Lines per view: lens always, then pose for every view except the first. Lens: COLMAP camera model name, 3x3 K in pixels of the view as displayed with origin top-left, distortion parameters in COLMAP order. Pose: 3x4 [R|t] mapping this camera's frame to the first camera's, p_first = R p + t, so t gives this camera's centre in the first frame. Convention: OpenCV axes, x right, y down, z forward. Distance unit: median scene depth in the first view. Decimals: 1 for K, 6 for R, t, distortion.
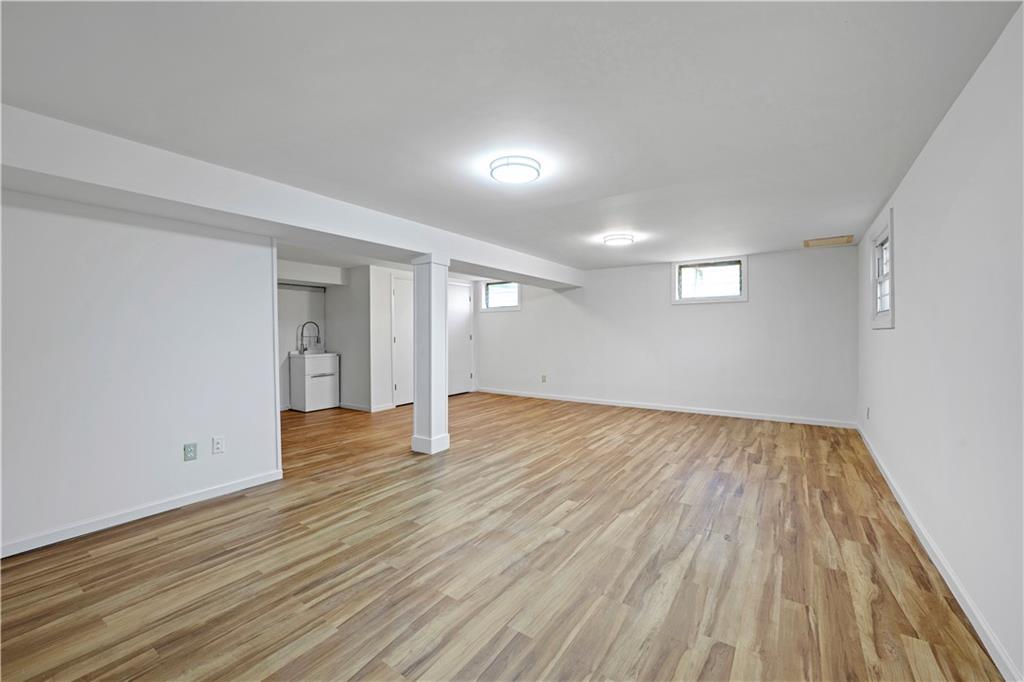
lens RADIAL K [[412.7, 0, 504.9], [0, 412.7, 336.2], [0, 0, 1]] dist [-0.001161, 0.000127]
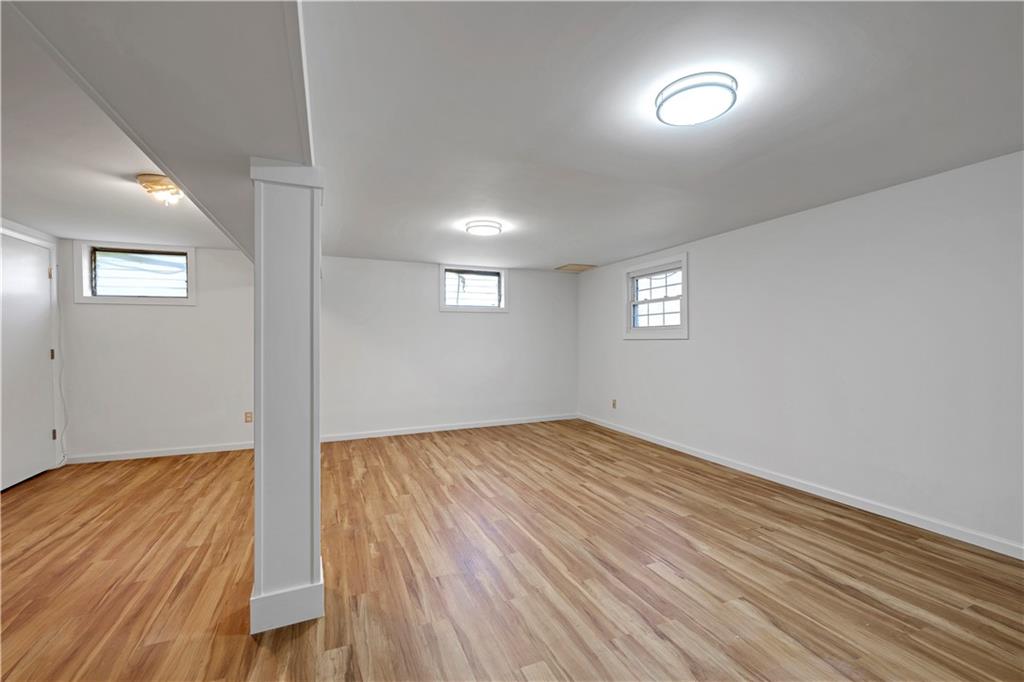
lens RADIAL K [[433.0, 0, 512.7], [0, 433.0, 341.6], [0, 0, 1]] dist [0.002186, -0.001079]
pose [[0.518427, -0.001558, 0.855120, -0.544173], [0.010384, 0.999936, -0.004474, -0.010304], [-0.855059, 0.011199, 0.518410, 0.660593]]
